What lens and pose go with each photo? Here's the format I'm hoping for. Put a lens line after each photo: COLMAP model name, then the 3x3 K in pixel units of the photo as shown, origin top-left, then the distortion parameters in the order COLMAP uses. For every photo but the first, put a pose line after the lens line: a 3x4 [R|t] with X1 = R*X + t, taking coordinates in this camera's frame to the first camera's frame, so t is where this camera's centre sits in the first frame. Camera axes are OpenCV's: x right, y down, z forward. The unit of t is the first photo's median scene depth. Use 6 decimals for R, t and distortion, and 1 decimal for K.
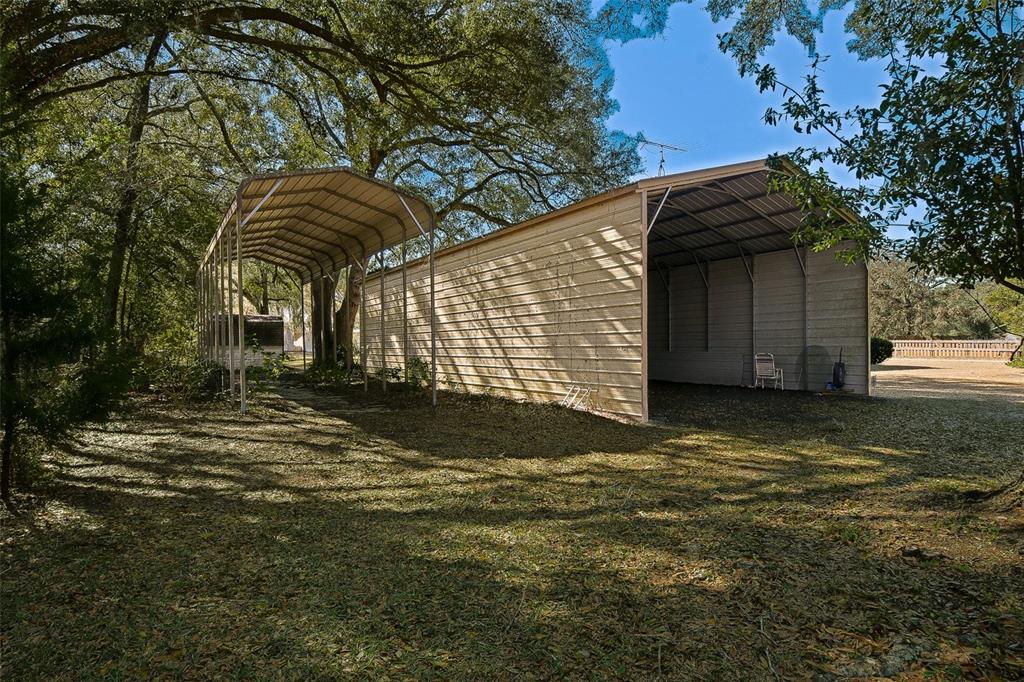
lens RADIAL K [[535.6, 0, 512.3], [0, 535.6, 342.1], [0, 0, 1]] dist [-0.006518, -0.002254]
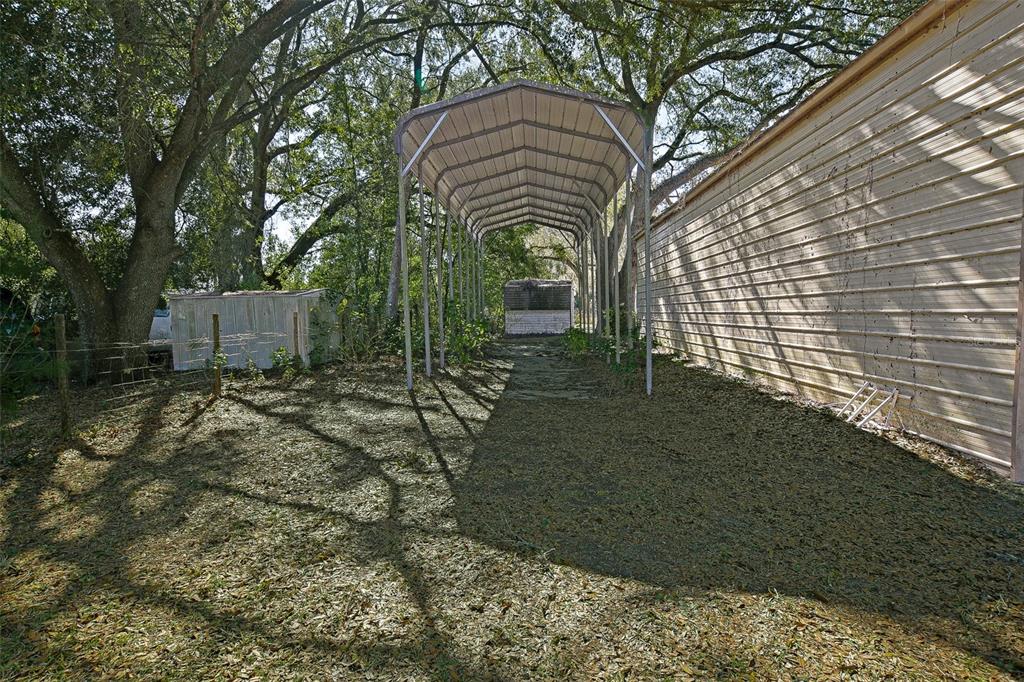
lens RADIAL K [[535.6, 0, 513.2], [0, 535.6, 344.4], [0, 0, 1]] dist [-0.006518, -0.002254]
pose [[0.833054, 0.029531, -0.552403, 0.108002], [0.010964, 0.997497, 0.069861, -0.001722], [0.553084, -0.064254, 0.830644, 0.315282]]
